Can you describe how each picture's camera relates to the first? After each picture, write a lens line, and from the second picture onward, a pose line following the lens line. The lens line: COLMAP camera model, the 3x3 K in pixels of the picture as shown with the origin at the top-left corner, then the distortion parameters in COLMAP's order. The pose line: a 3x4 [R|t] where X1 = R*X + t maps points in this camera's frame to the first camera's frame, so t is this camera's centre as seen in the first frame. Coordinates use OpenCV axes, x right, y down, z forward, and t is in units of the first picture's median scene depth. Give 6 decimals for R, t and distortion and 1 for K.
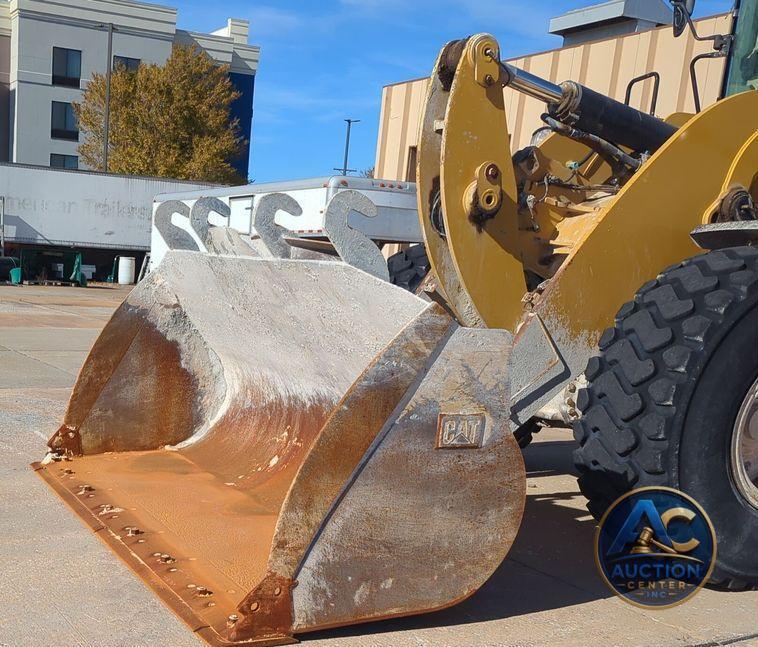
lens RADIAL K [[978.8, 0, 161.0], [0, 978.8, 458.6], [0, 0, 1]] dist [0.066863, -0.057981]
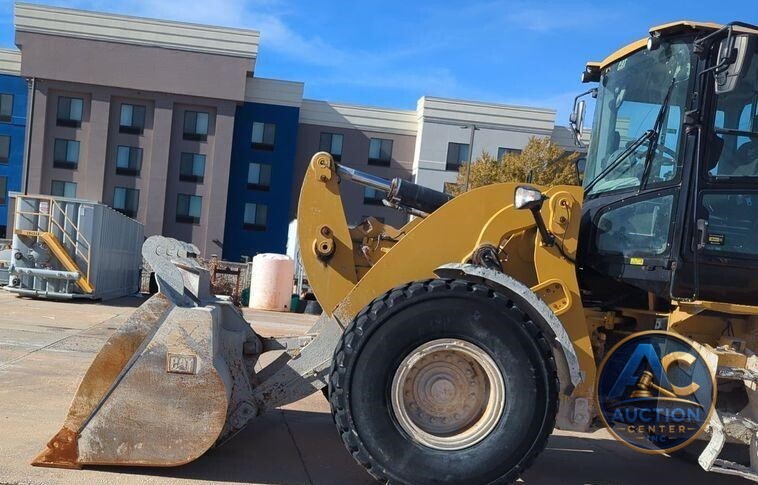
lens RADIAL K [[818.9, 0, 268.3], [0, 818.9, 322.1], [0, 0, 1]] dist [0.119556, -0.197781]
pose [[0.934795, 0.057732, -0.350464, 0.728813], [-0.119090, 0.980532, -0.156124, 0.084673], [0.334628, 0.187681, 0.923472, -0.267288]]
